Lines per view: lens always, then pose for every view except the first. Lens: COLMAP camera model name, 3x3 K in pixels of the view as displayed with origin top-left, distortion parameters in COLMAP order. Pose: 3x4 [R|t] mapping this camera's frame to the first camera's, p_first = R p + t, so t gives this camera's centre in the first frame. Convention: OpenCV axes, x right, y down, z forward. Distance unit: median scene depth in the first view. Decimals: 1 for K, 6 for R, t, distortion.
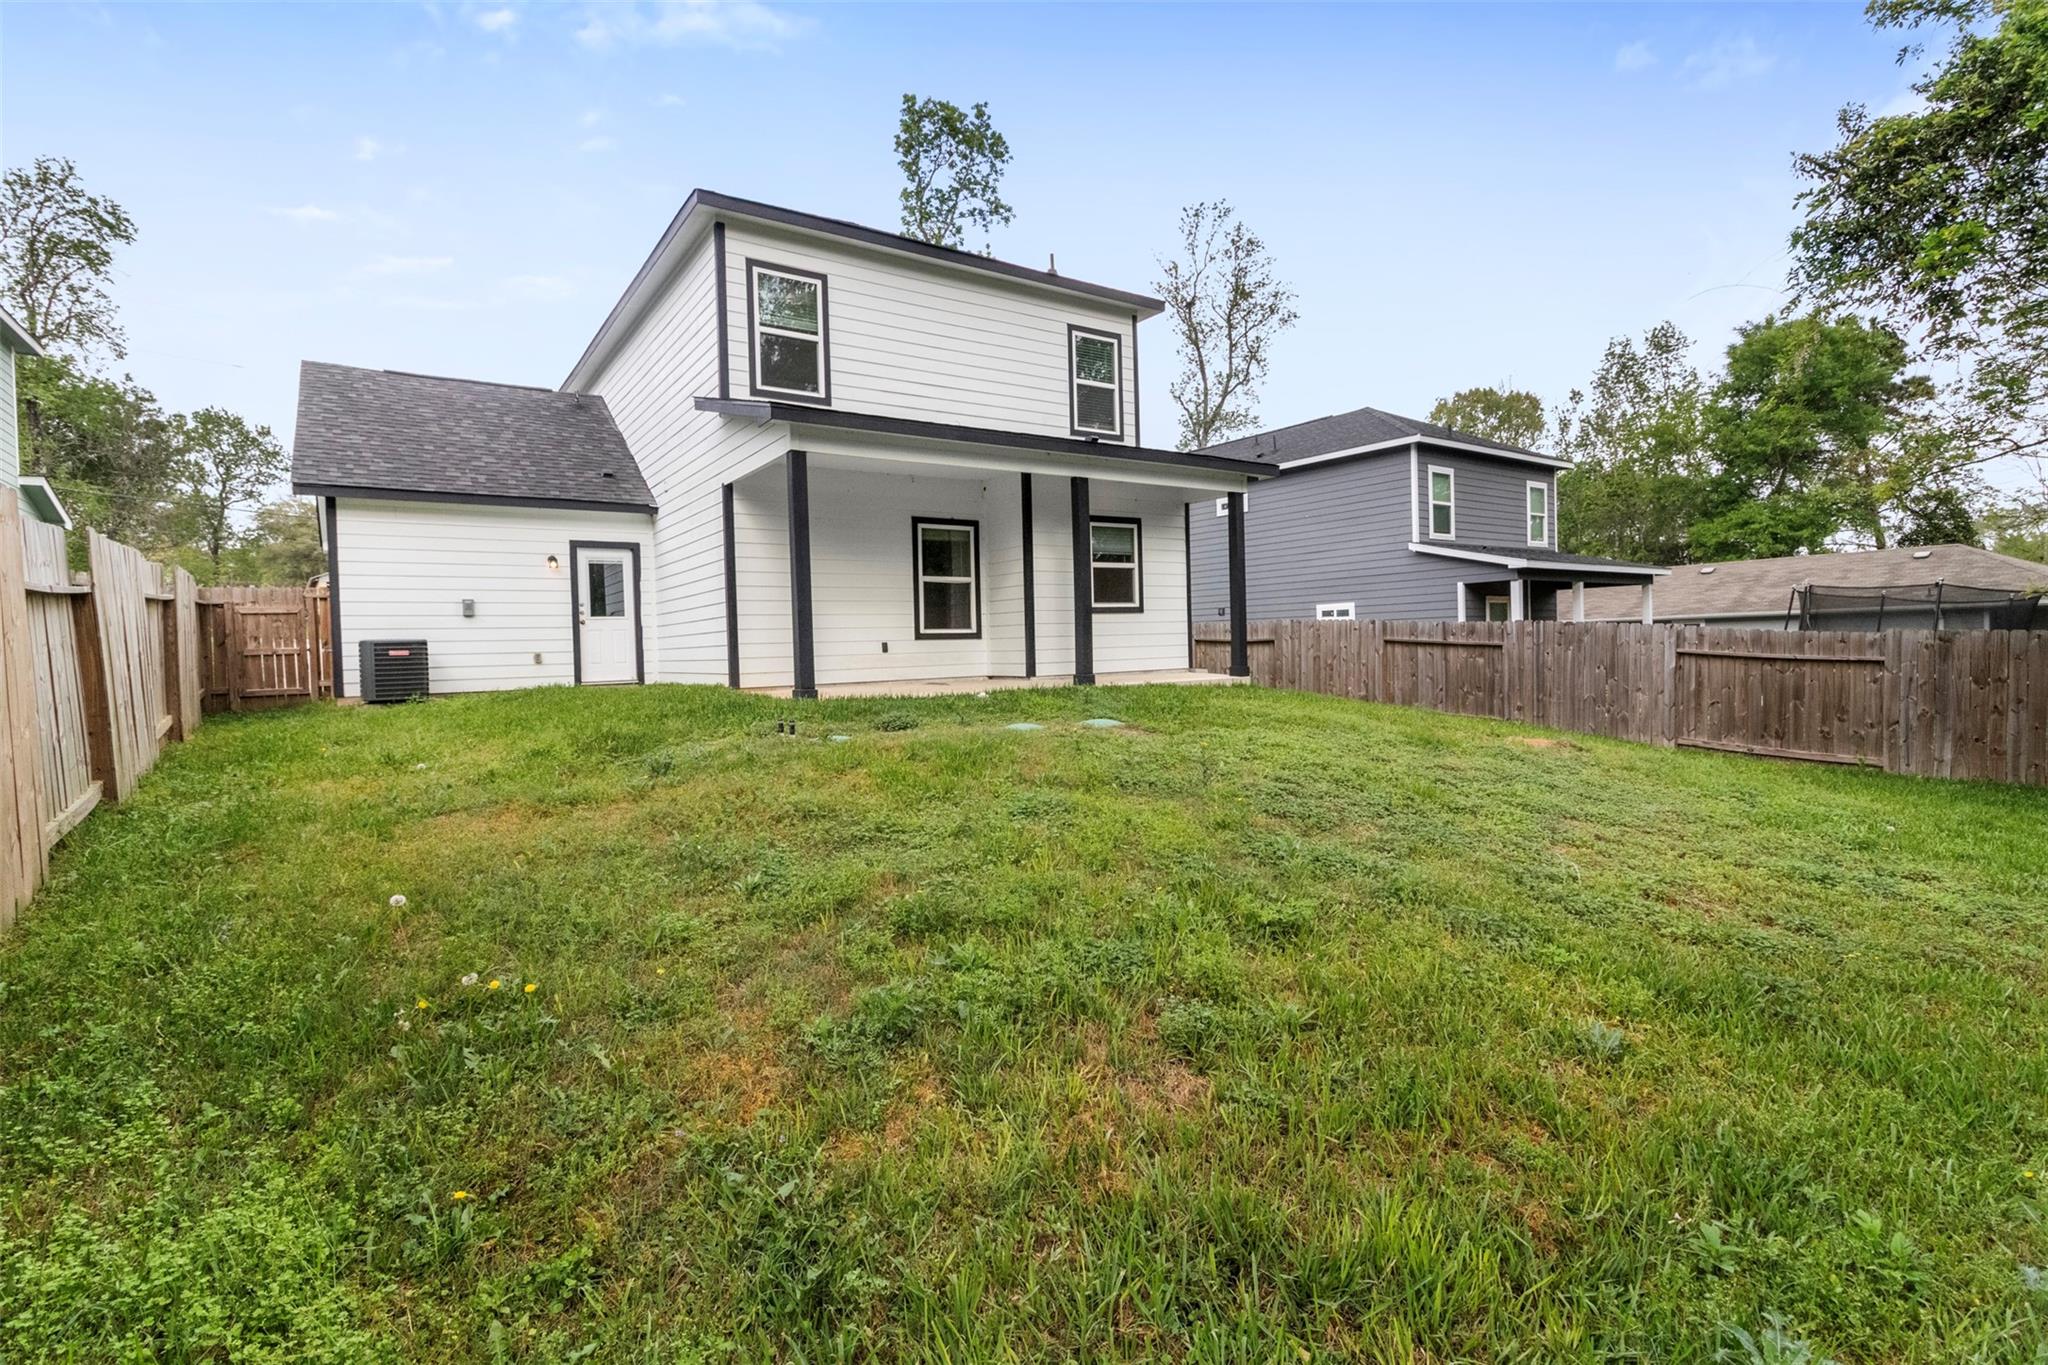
lens RADIAL K [[962.9, 0, 1021.9], [0, 962.9, 665.1], [0, 0, 1]] dist [-0.001006, 0.000438]
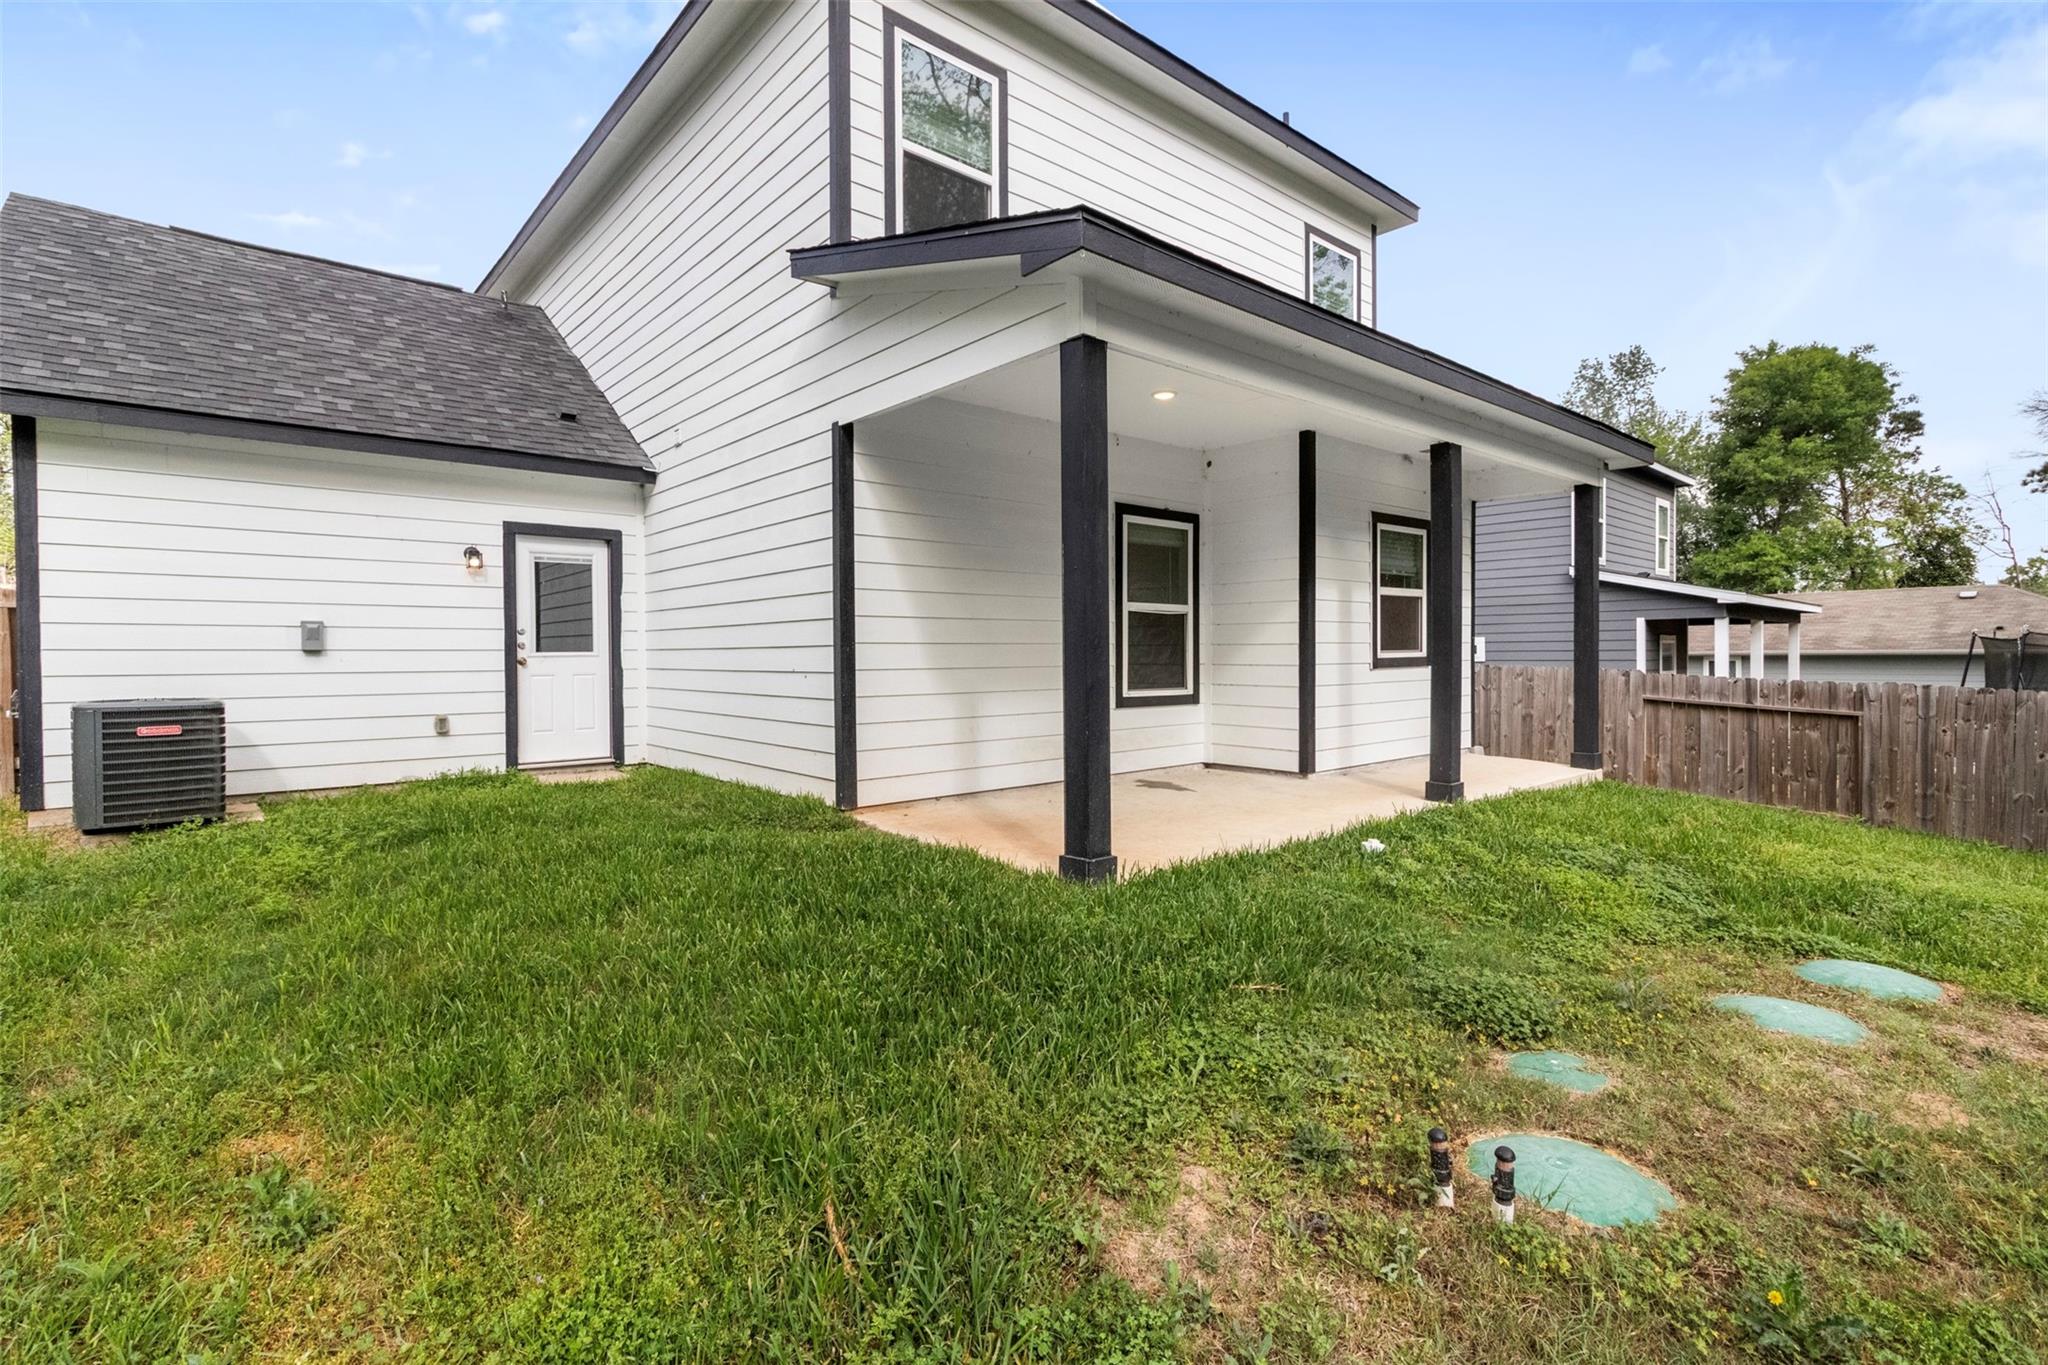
lens RADIAL K [[947.7, 0, 1013.6], [0, 947.7, 663.3], [0, 0, 1]] dist [0.002805, 0.000062]
pose [[0.993348, 0.020225, 0.113363, -0.221438], [-0.019244, 0.999767, -0.009746, -0.043237], [-0.113534, 0.007500, 0.993506, 0.386423]]
